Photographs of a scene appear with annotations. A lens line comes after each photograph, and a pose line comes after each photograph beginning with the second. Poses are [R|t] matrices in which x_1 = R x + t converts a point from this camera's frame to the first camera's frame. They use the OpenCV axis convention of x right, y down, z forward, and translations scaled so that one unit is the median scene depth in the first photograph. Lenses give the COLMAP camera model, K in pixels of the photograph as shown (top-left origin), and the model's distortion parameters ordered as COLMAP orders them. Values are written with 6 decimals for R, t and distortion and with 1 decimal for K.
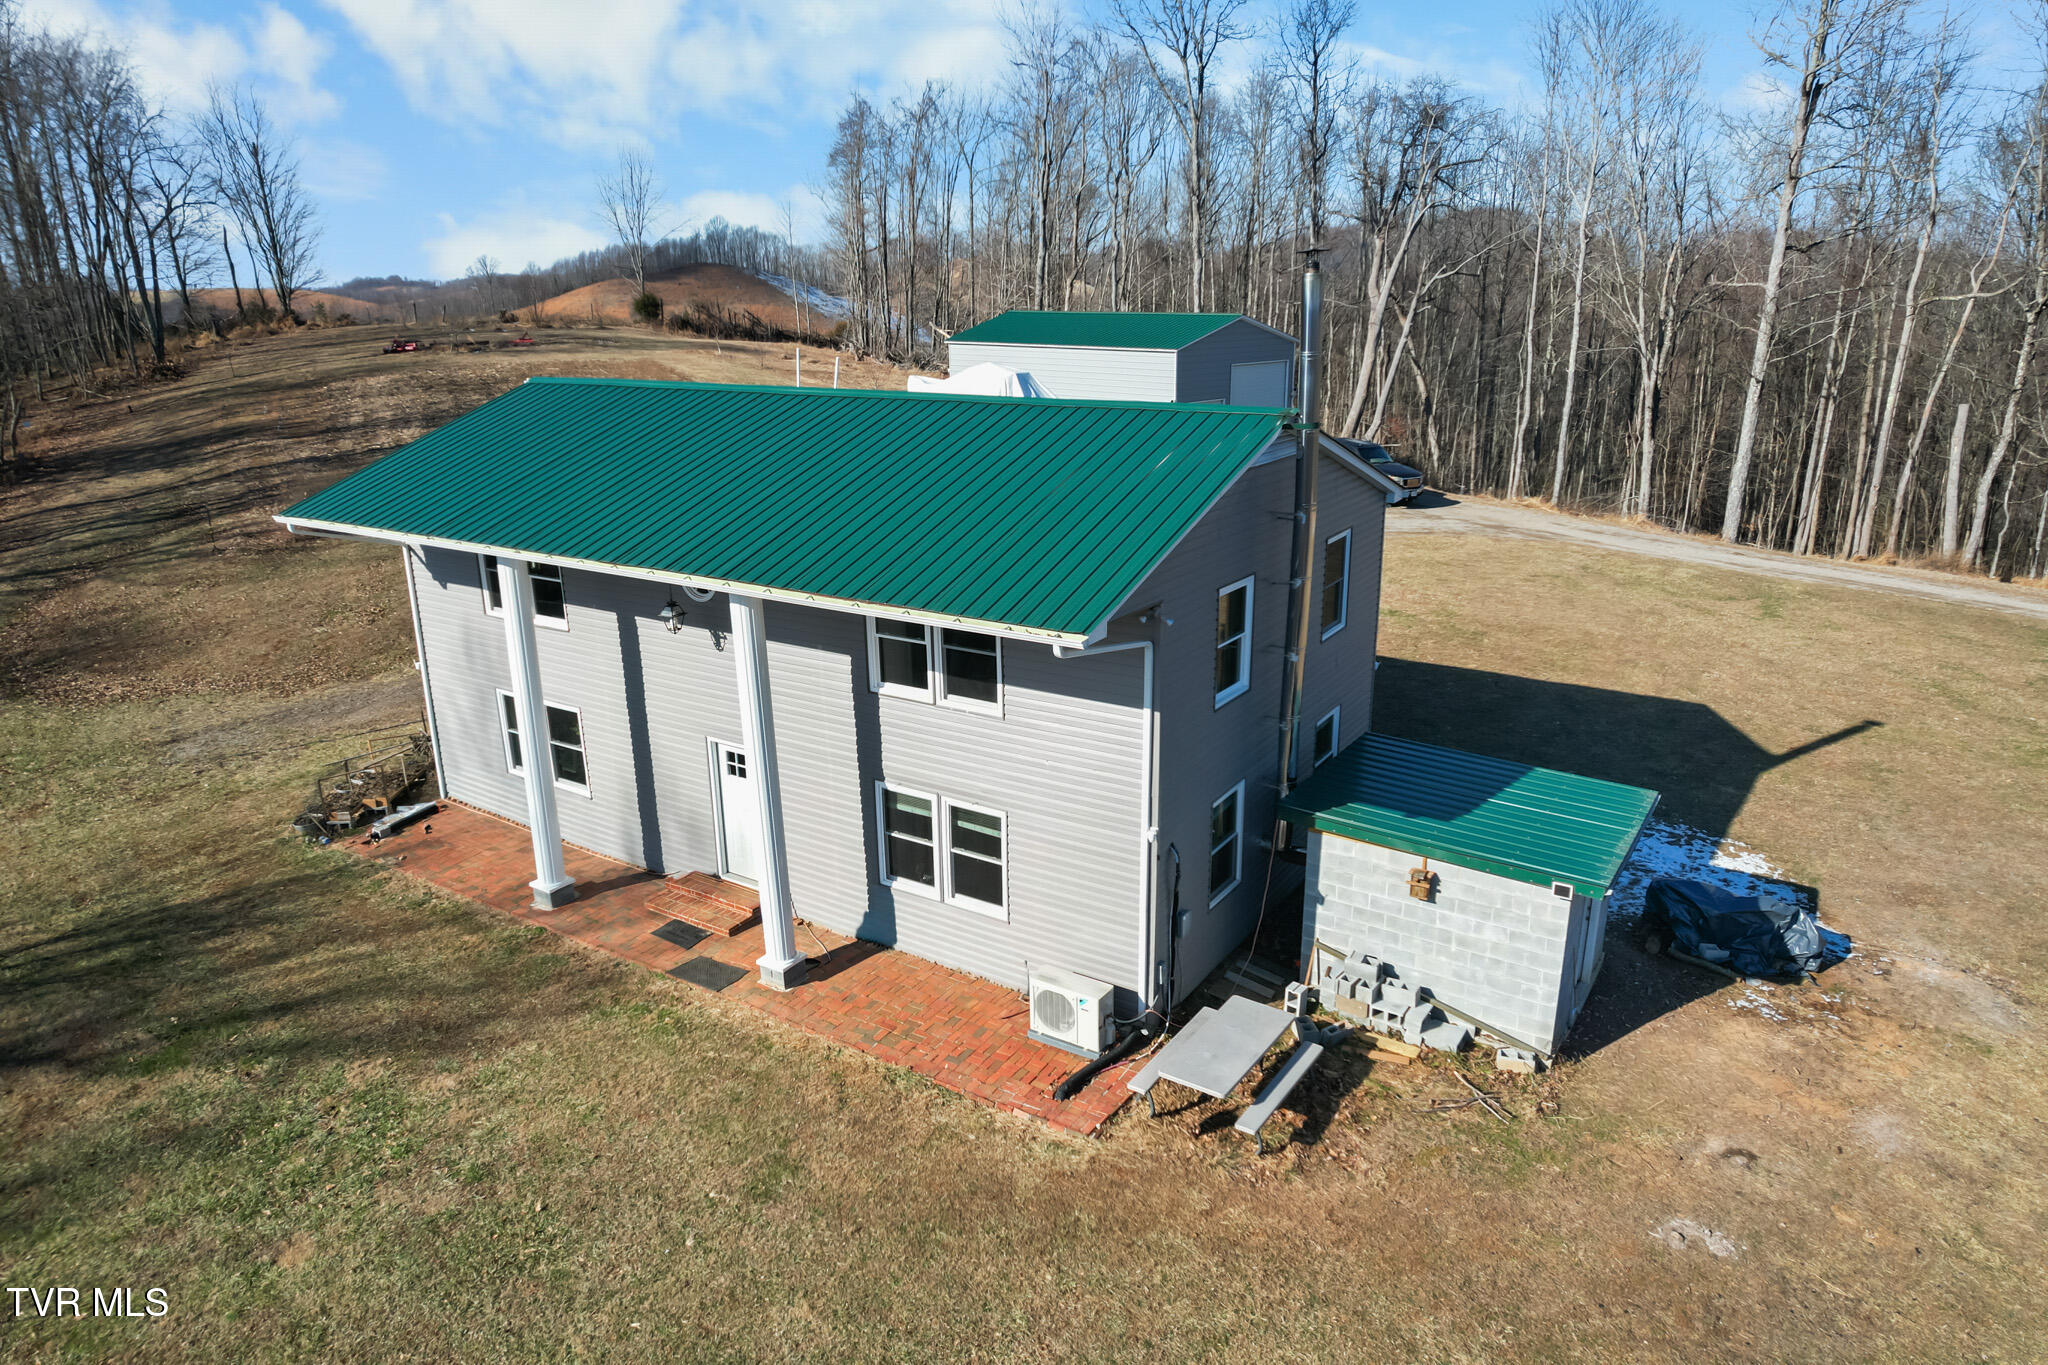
lens RADIAL K [[1320.1, 0, 1043.6], [0, 1320.1, 669.7], [0, 0, 1]] dist [-0.067433, 0.074016]
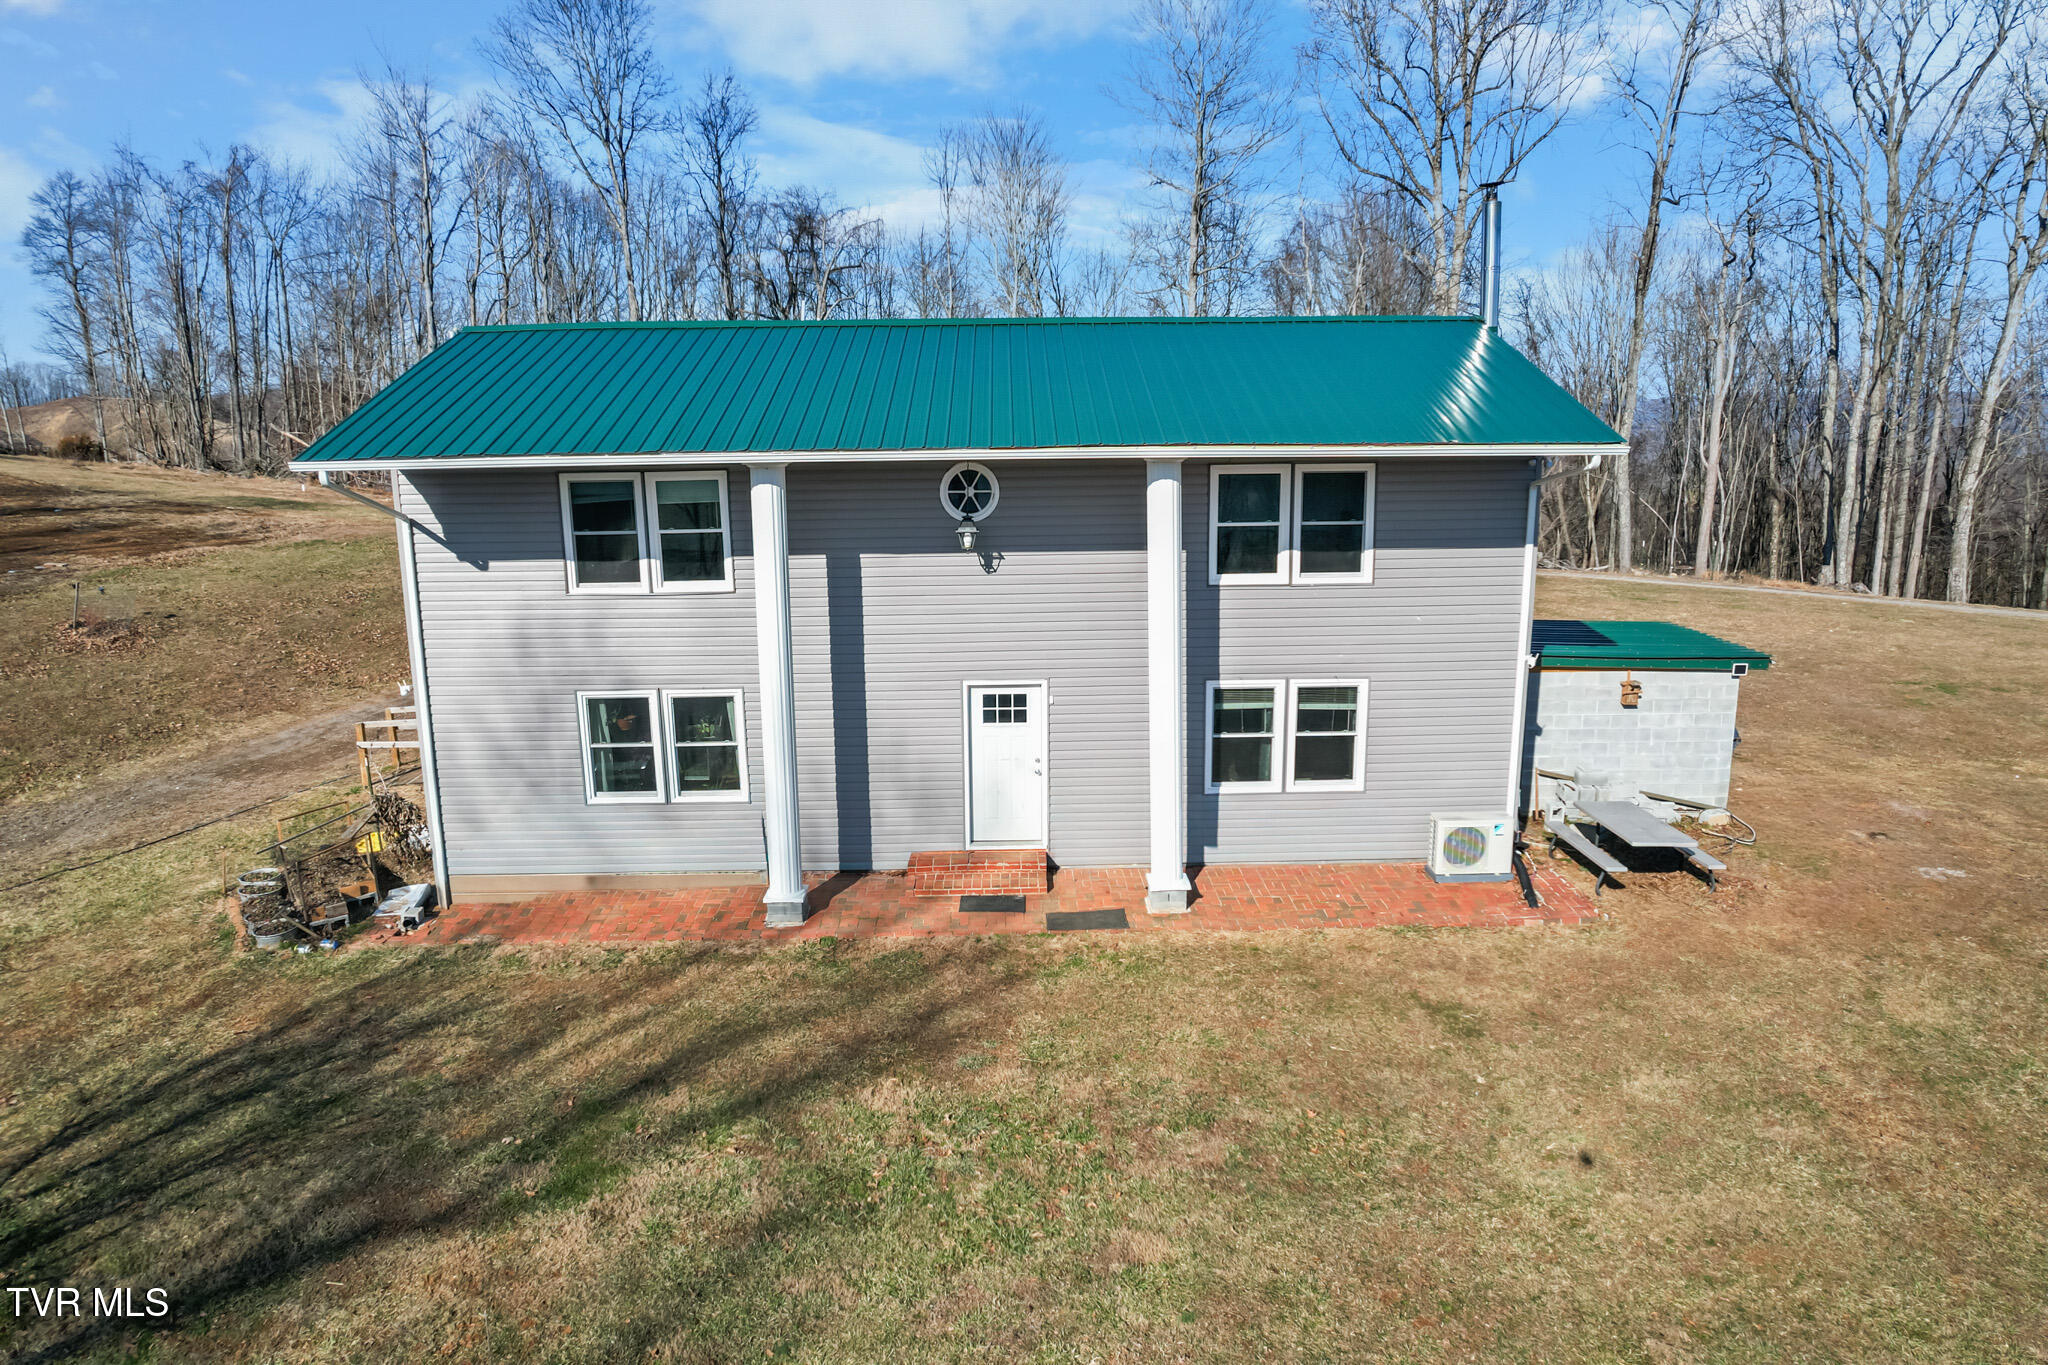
lens RADIAL K [[1302.7, 0, 1038.8], [0, 1302.7, 686.4], [0, 0, 1]] dist [-0.070886, 0.068956]
pose [[0.830769, -0.114005, 0.544817, -0.747641], [0.161347, 0.986100, -0.039686, 0.105344], [-0.532719, 0.120874, 0.837616, 0.262261]]
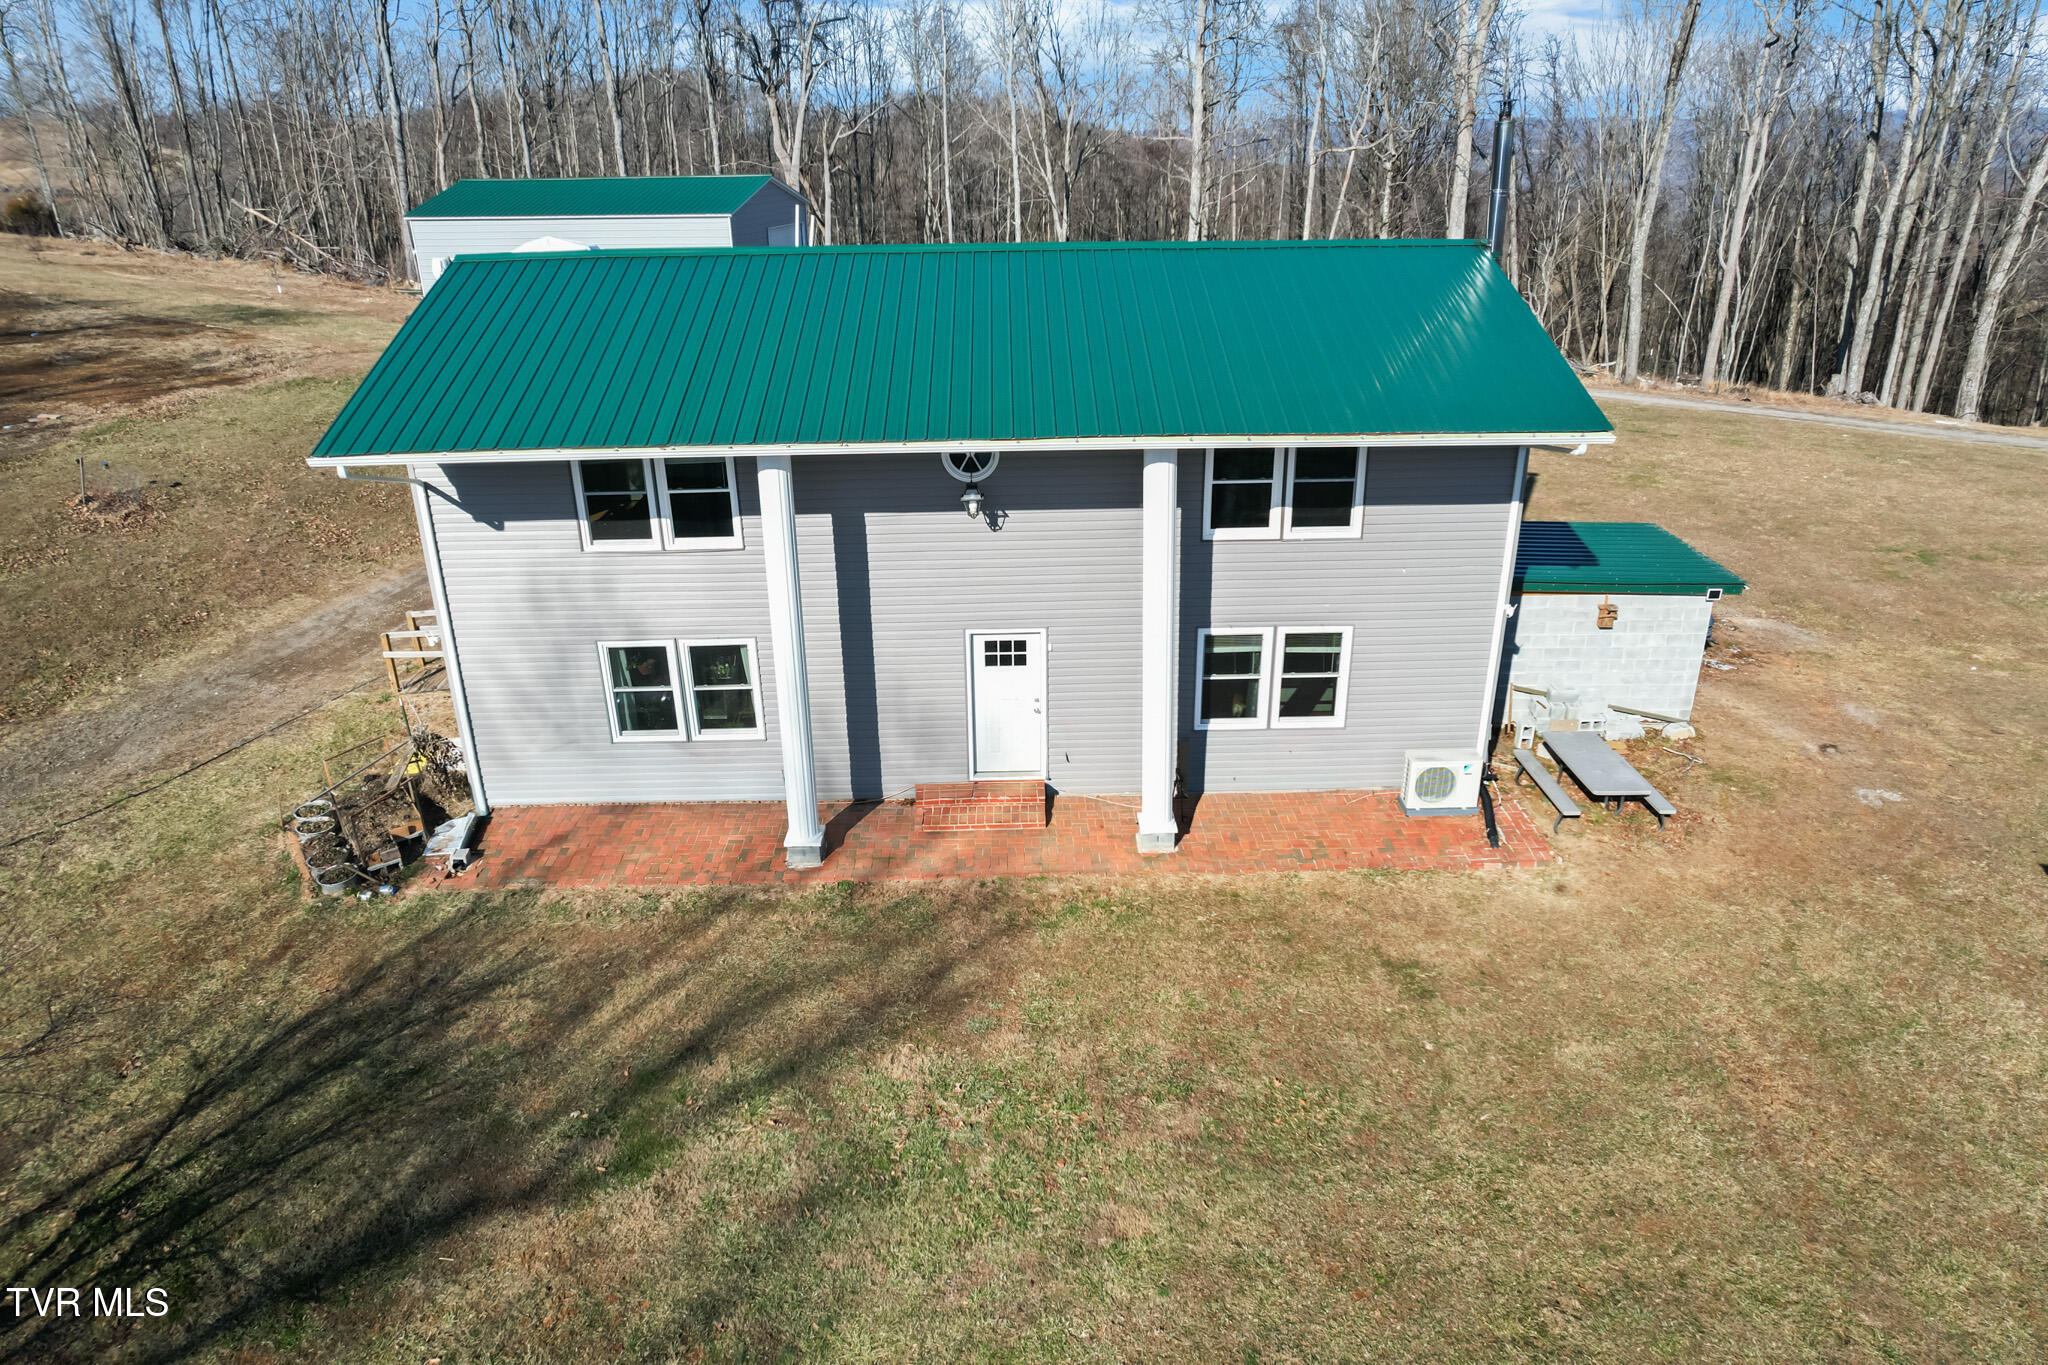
lens RADIAL K [[1302.7, 0, 1038.8], [0, 1302.7, 686.4], [0, 0, 1]] dist [-0.070886, 0.068956]
pose [[0.829933, -0.218275, 0.513388, -0.749195], [0.161458, 0.974873, 0.153472, -0.046067], [-0.533987, -0.044481, 0.844322, 0.215477]]
